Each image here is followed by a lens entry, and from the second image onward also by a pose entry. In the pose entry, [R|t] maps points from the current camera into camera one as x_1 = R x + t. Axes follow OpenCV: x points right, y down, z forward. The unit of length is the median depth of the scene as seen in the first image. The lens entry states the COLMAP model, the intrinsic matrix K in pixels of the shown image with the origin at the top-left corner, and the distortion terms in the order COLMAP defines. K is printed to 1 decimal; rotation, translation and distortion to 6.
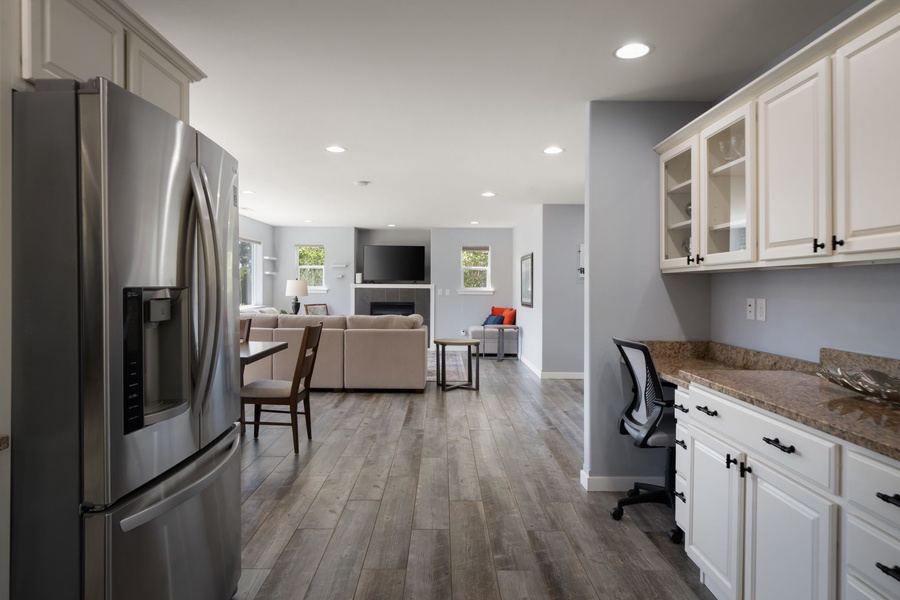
lens RADIAL K [[483.1, 0, 450.9], [0, 483.1, 294.5], [0, 0, 1]] dist [0.001622, 0.001344]
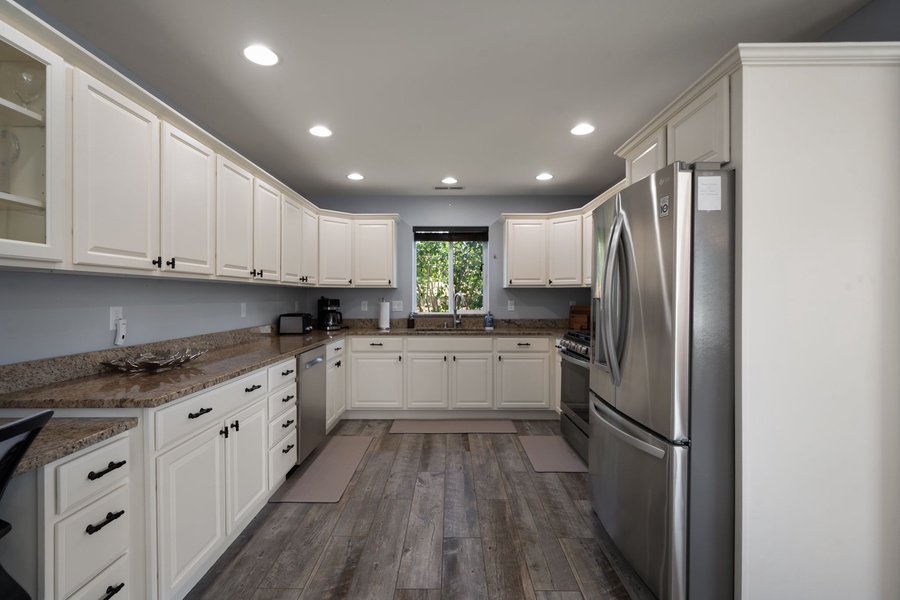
lens RADIAL K [[483.1, 0, 450.9], [0, 483.1, 294.5], [0, 0, 1]] dist [0.001622, 0.001344]
pose [[-0.999731, -0.004432, 0.022756, -0.034071], [-0.004250, 0.999959, 0.008020, -0.023990], [-0.022790, 0.007921, -0.999709, 1.832805]]
